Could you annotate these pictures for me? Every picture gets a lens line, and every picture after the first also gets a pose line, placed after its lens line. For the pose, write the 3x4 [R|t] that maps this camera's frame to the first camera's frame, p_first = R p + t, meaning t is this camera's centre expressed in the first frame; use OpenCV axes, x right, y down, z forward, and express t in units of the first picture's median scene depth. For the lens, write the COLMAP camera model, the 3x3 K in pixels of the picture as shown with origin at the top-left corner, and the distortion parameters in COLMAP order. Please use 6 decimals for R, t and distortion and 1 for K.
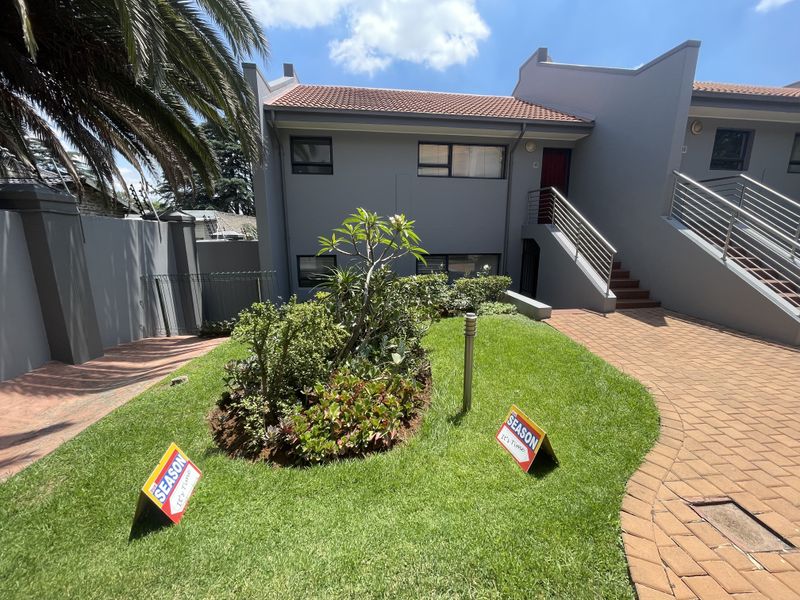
lens RADIAL K [[324.2, 0, 399.9], [0, 324.2, 298.0], [0, 0, 1]] dist [-0.003698, -0.000470]
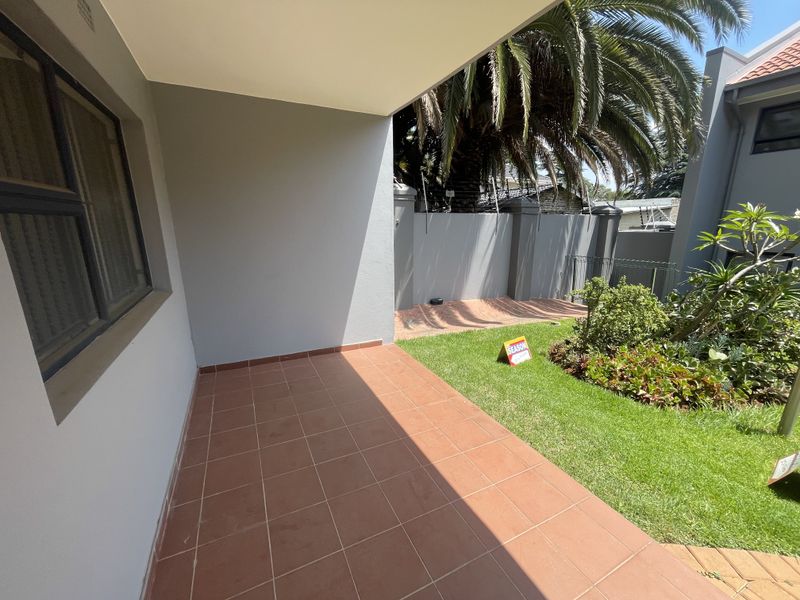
lens RADIAL K [[324.2, 0, 401.5], [0, 324.2, 298.8], [0, 0, 1]] dist [-0.003698, -0.000470]
pose [[0.336941, 0.216057, -0.916401, 0.313951], [-0.177612, 0.970425, 0.163490, 0.013546], [0.924622, 0.107677, 0.365350, -0.171739]]
